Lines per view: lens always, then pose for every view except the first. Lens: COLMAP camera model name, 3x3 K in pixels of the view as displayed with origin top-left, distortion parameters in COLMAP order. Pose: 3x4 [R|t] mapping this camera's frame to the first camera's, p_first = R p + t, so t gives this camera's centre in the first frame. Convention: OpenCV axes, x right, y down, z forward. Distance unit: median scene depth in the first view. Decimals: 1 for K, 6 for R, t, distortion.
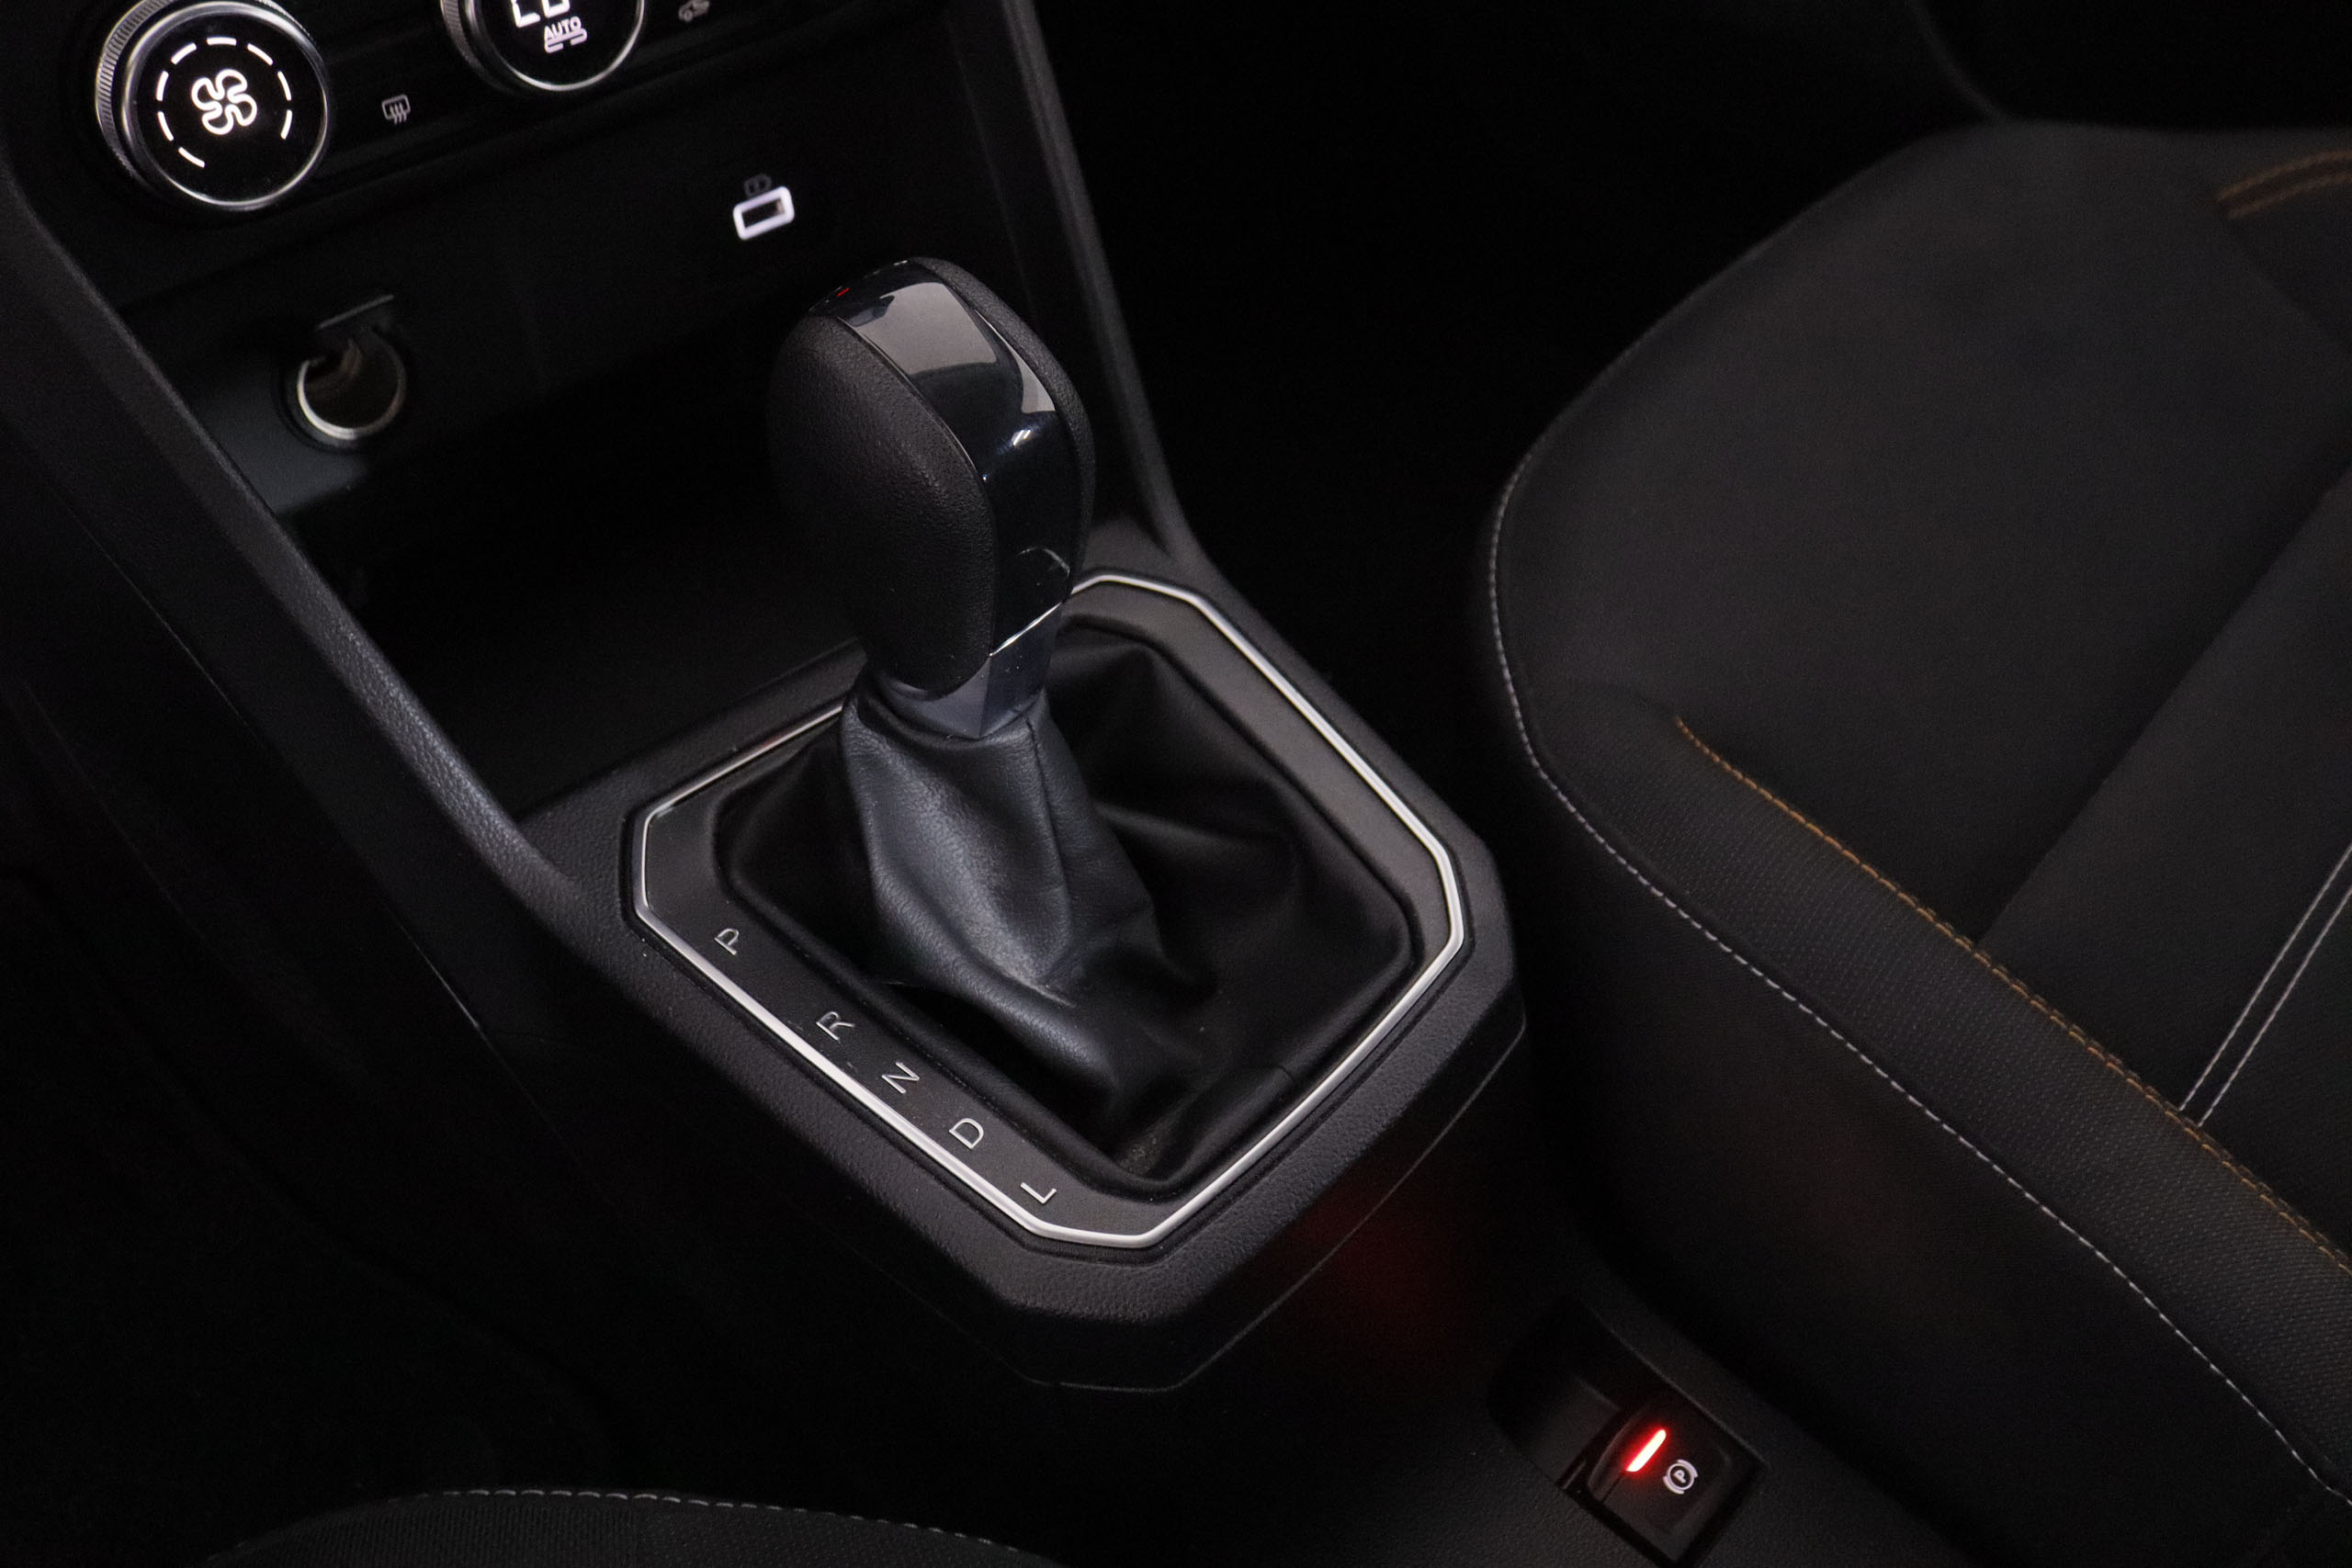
lens RADIAL K [[2061.5, 0, 1177.2], [0, 2061.5, 717.4], [0, 0, 1]] dist [-0.221522, 0.290361]
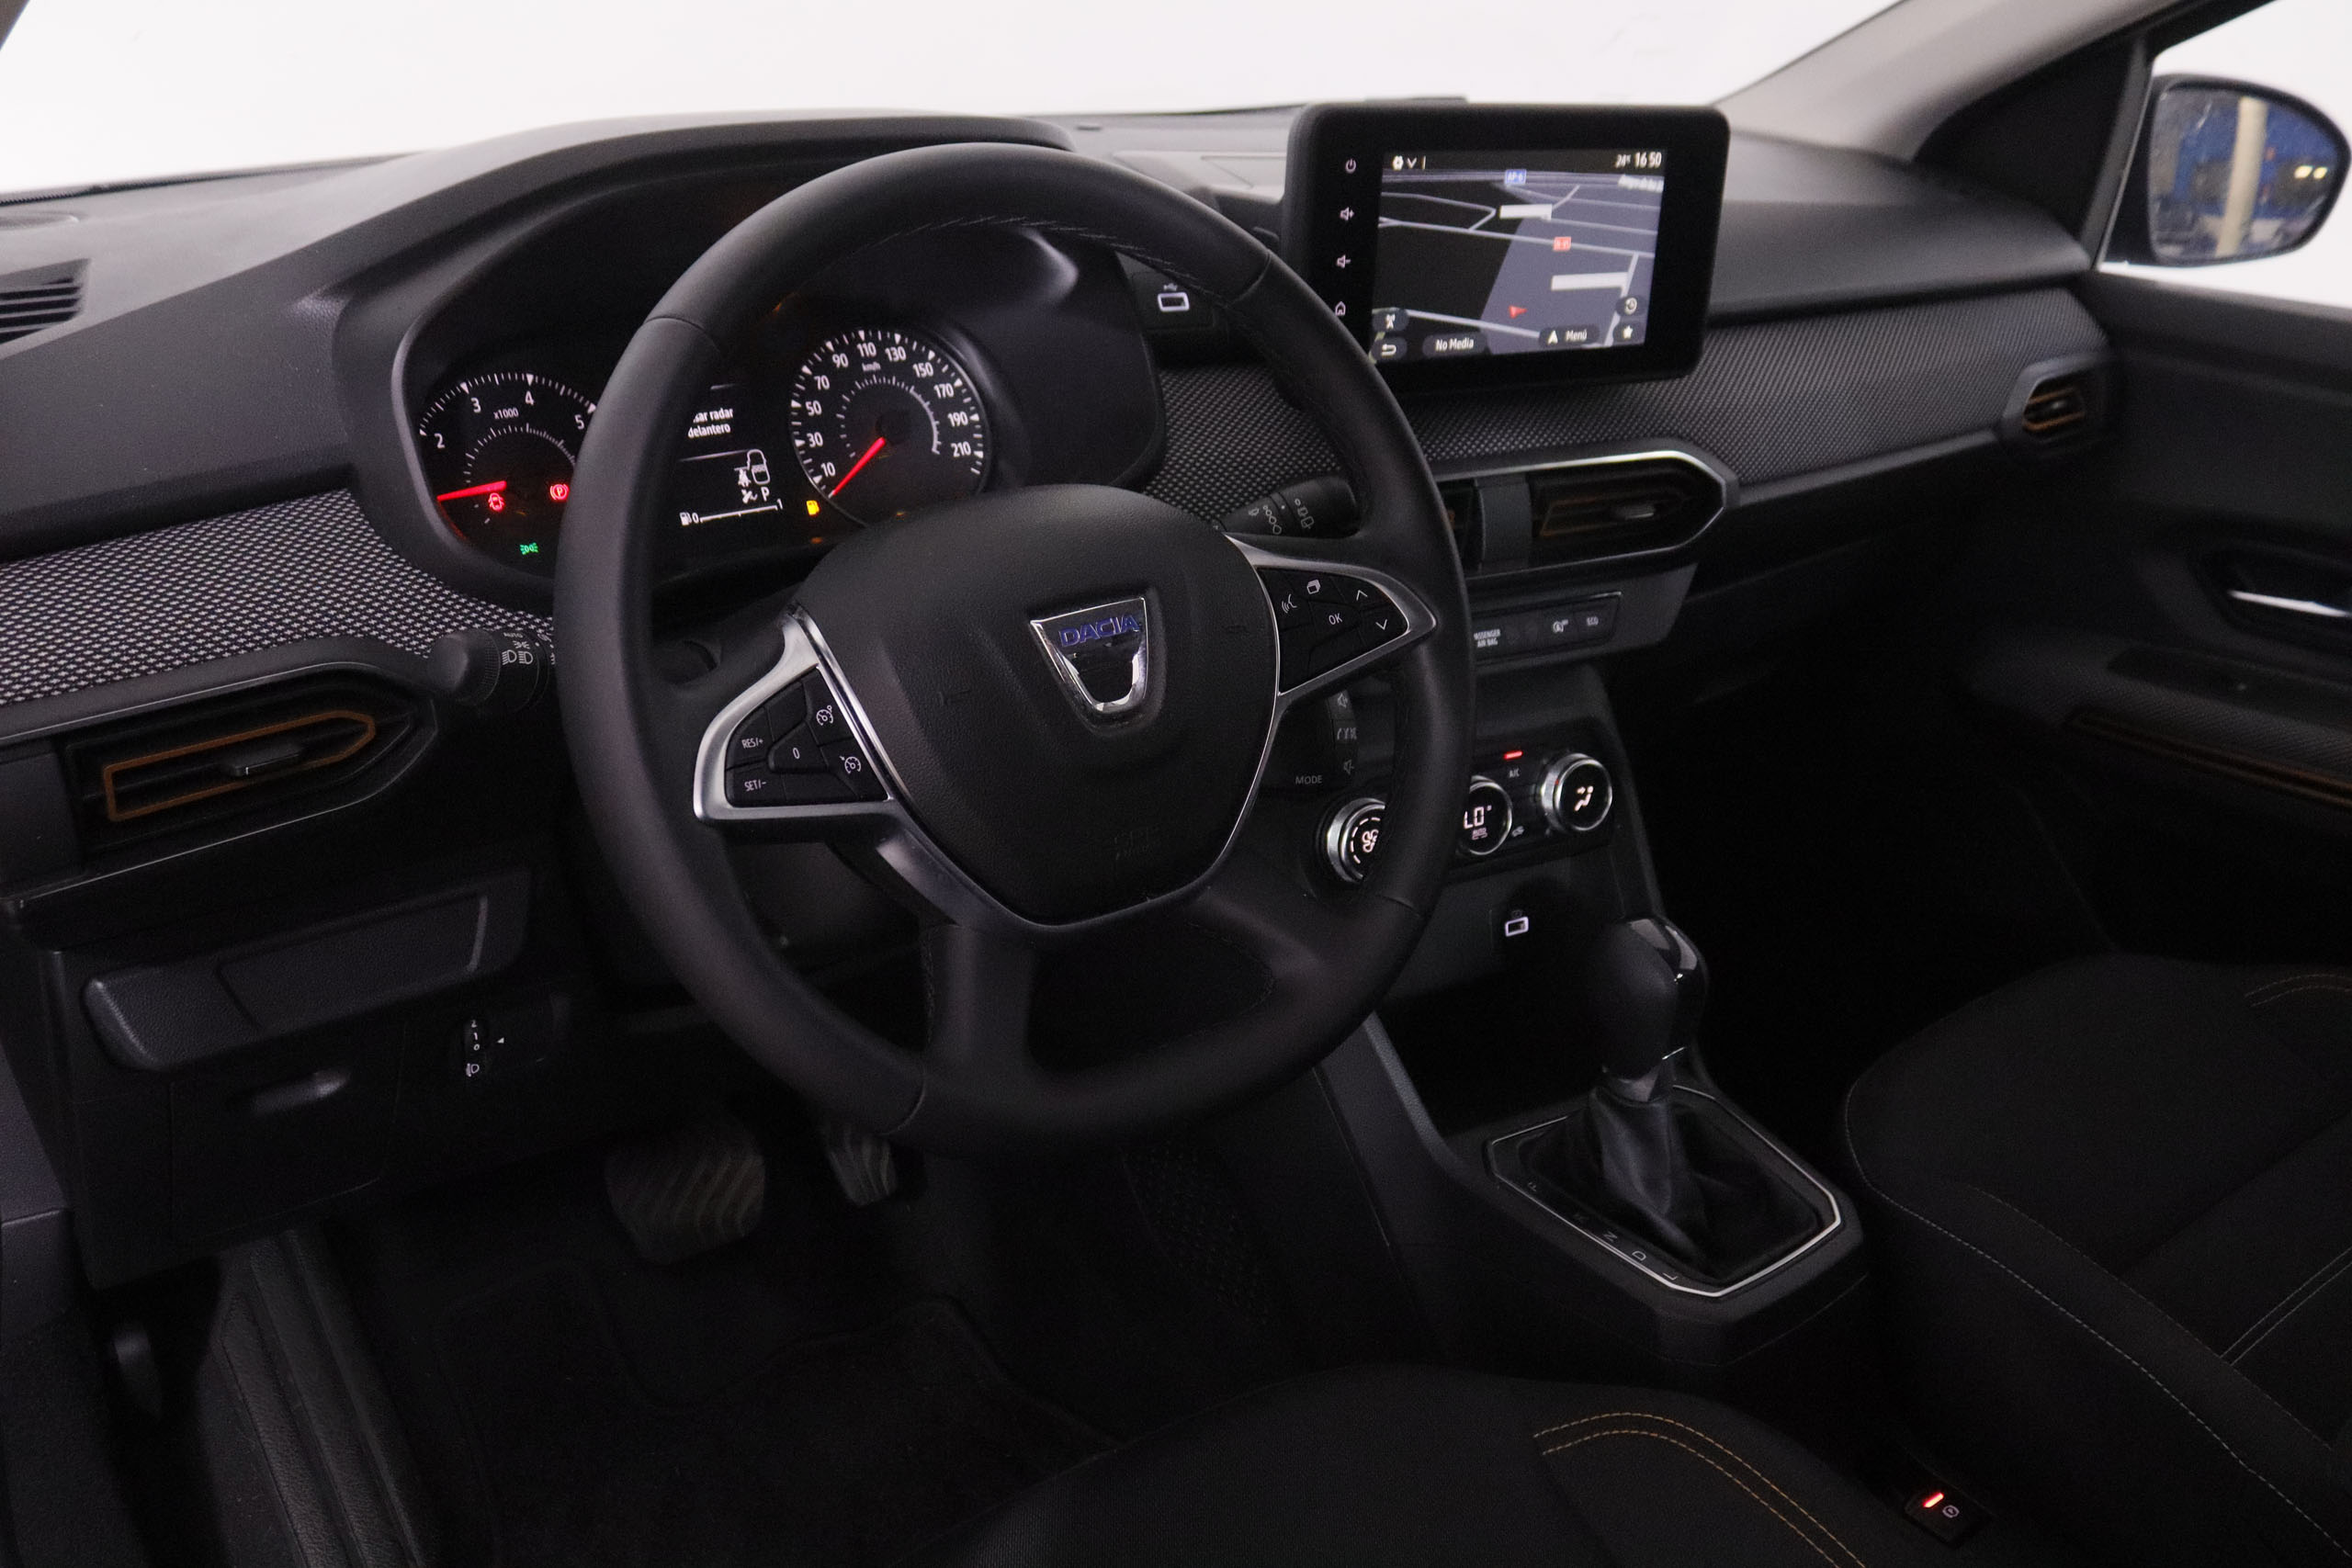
lens RADIAL K [[2195.8, 0, 1176.0], [0, 2195.8, 784.0], [0, 0, 1]] dist [-0.003110, 0.001293]
pose [[0.989016, 0.071338, -0.129450, -0.329313], [-0.118782, 0.904824, -0.408881, 0.782970], [0.087961, 0.419766, 0.903360, -1.573991]]
